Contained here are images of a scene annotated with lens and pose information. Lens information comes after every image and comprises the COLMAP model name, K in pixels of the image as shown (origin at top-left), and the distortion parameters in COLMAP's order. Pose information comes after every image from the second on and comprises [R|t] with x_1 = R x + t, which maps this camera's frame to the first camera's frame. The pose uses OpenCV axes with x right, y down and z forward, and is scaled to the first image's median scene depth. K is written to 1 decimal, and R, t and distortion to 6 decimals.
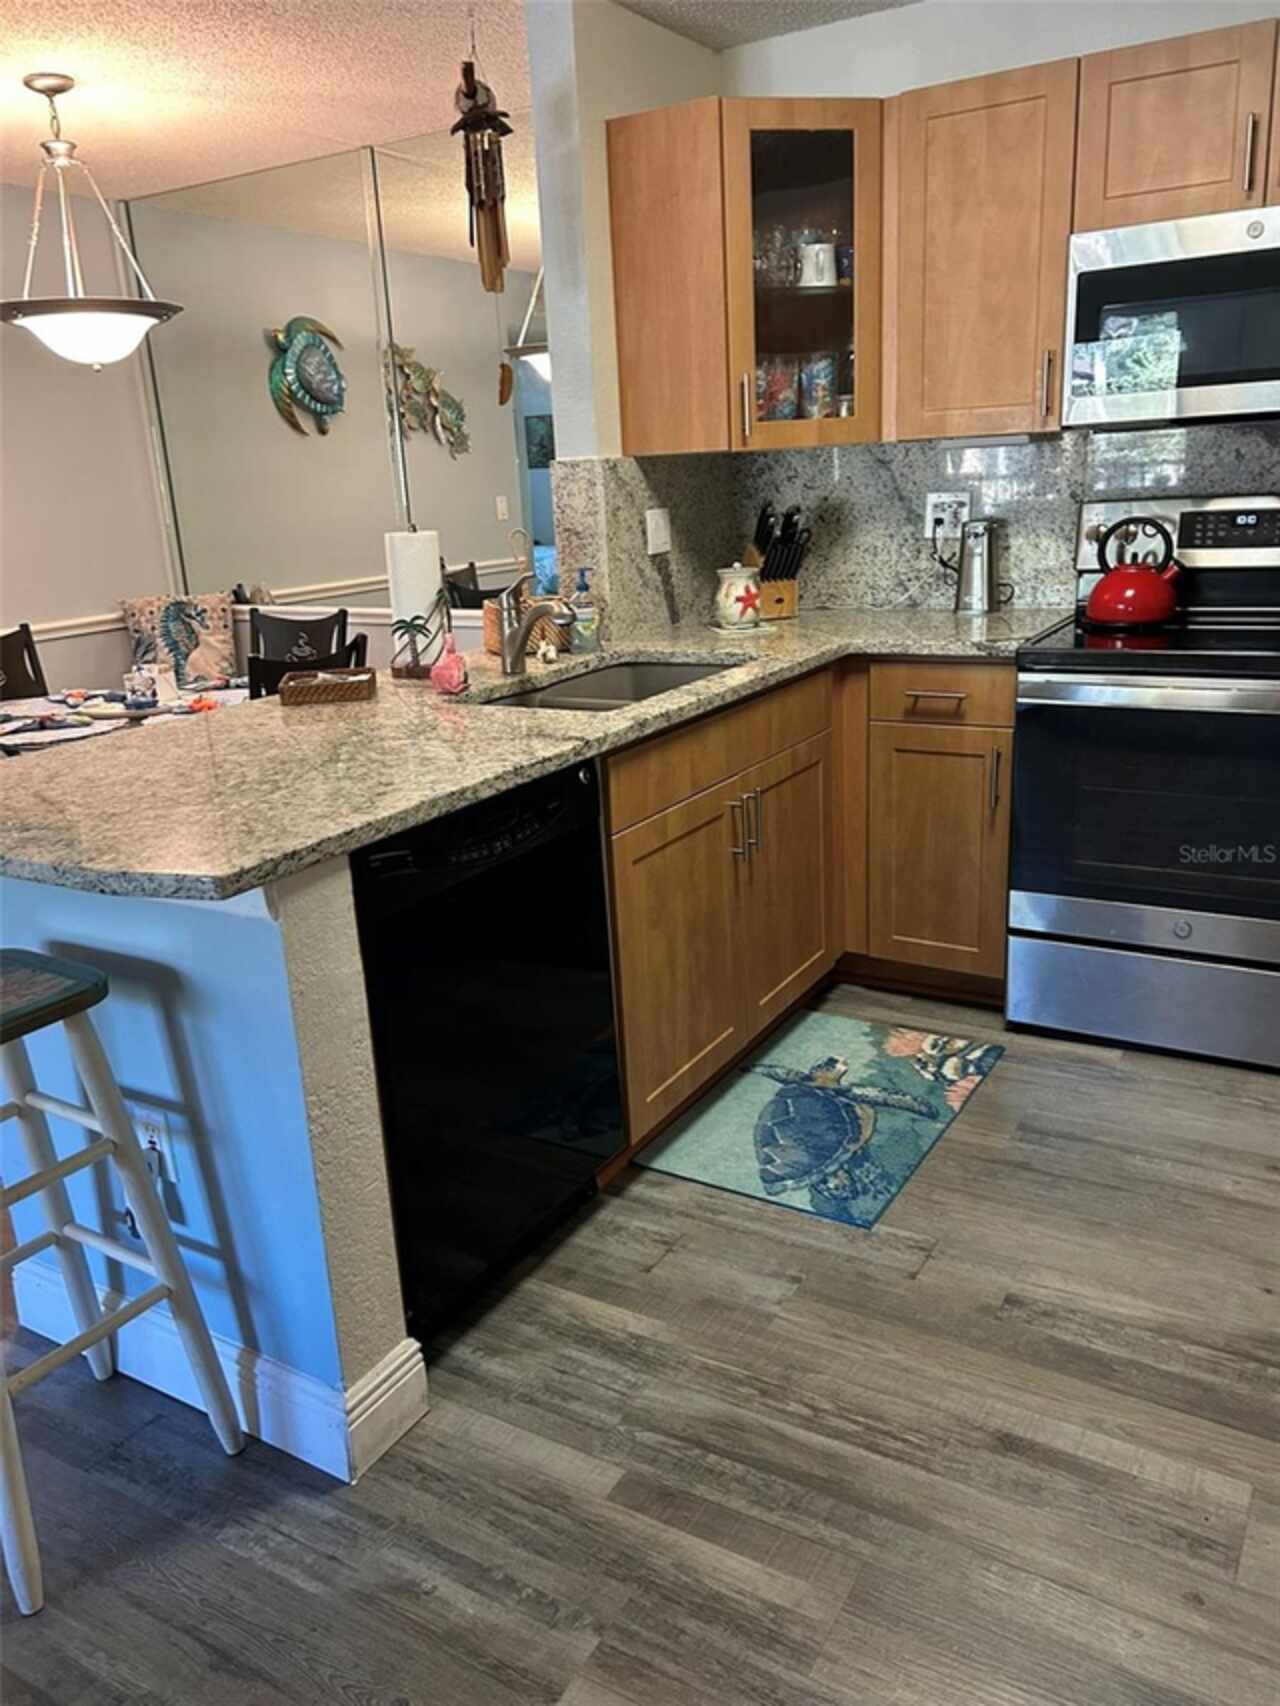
lens RADIAL K [[1287.1, 0, 614.6], [0, 1287.1, 836.1], [0, 0, 1]] dist [0.050285, -0.058709]
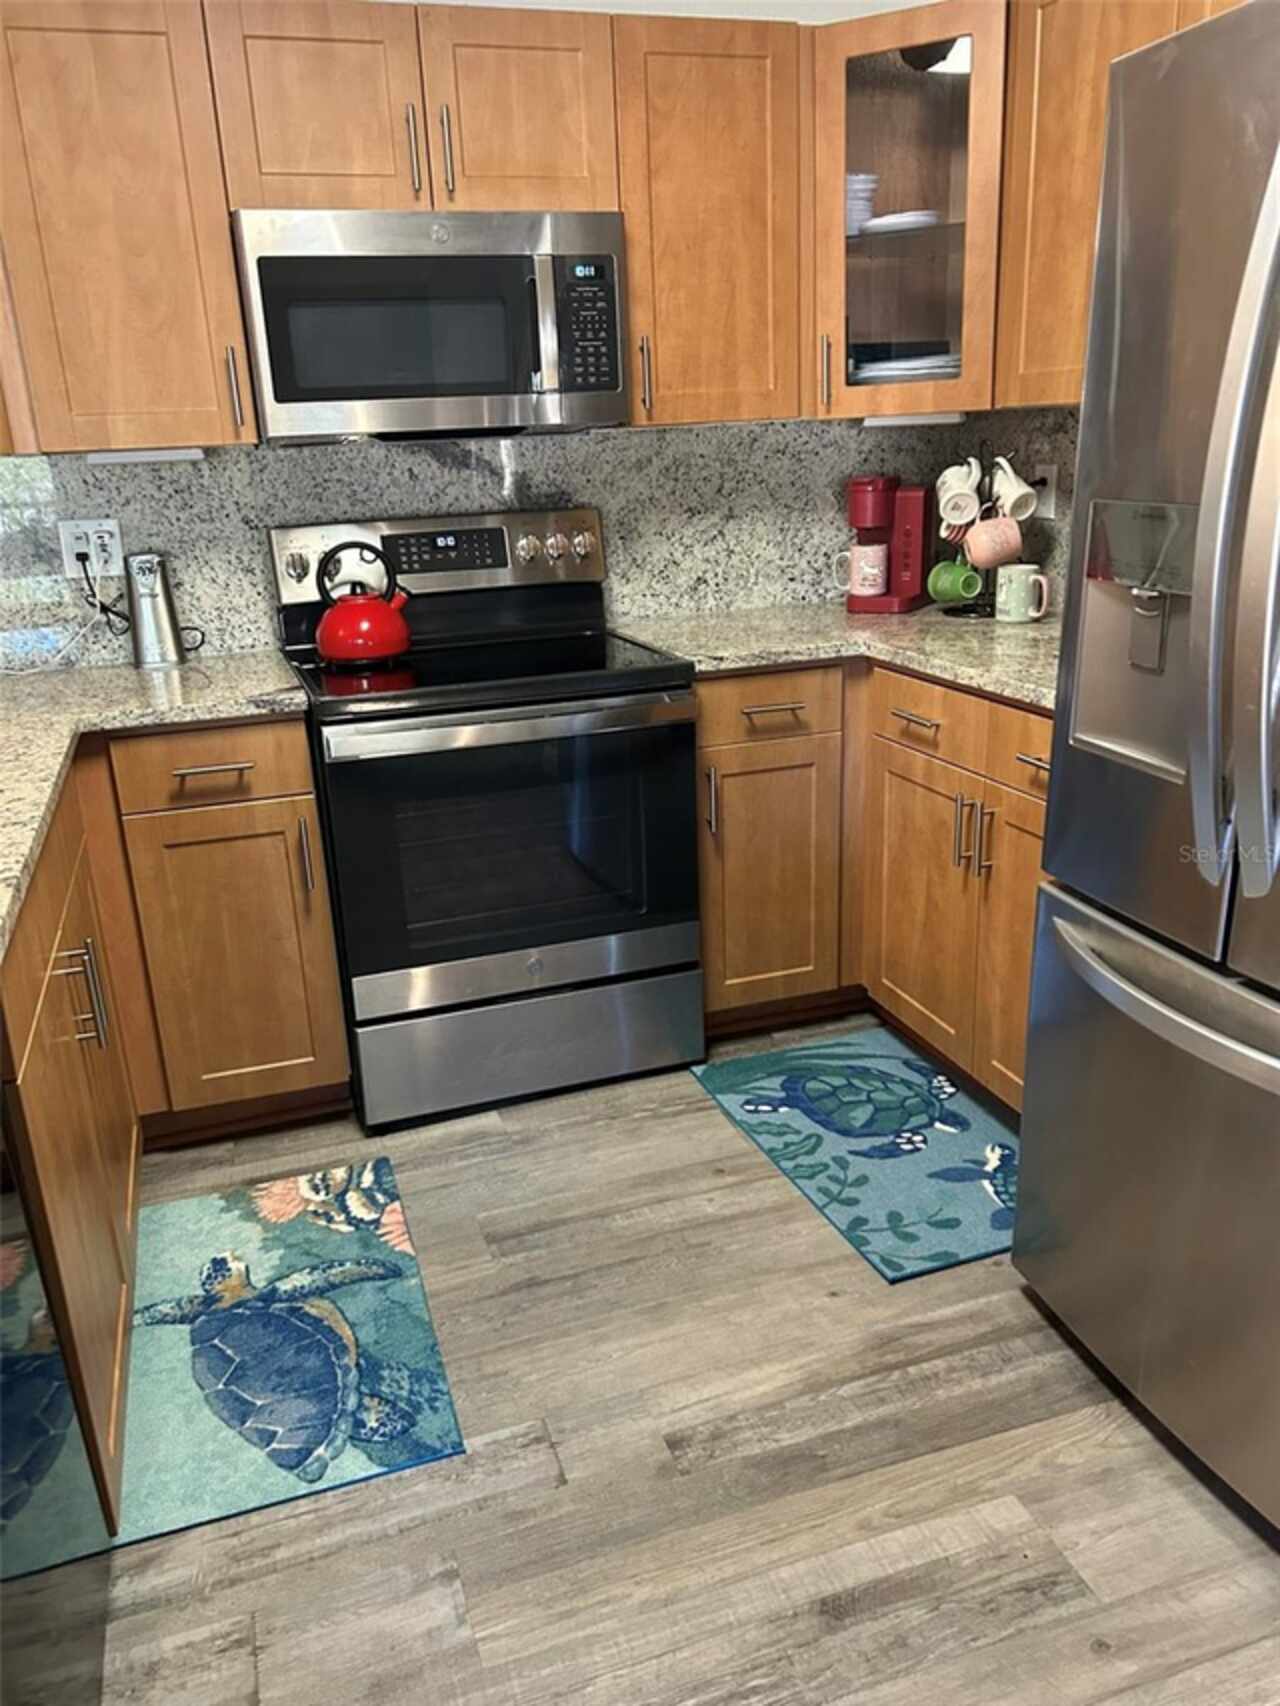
lens RADIAL K [[1287.1, 0, 631.5], [0, 1287.1, 854.3], [0, 0, 1]] dist [0.050285, -0.058709]
pose [[0.647128, -0.211030, 0.732592, -0.309794], [0.221646, 0.971497, 0.084060, -0.117848], [-0.729451, 0.107979, 0.675457, 0.479486]]
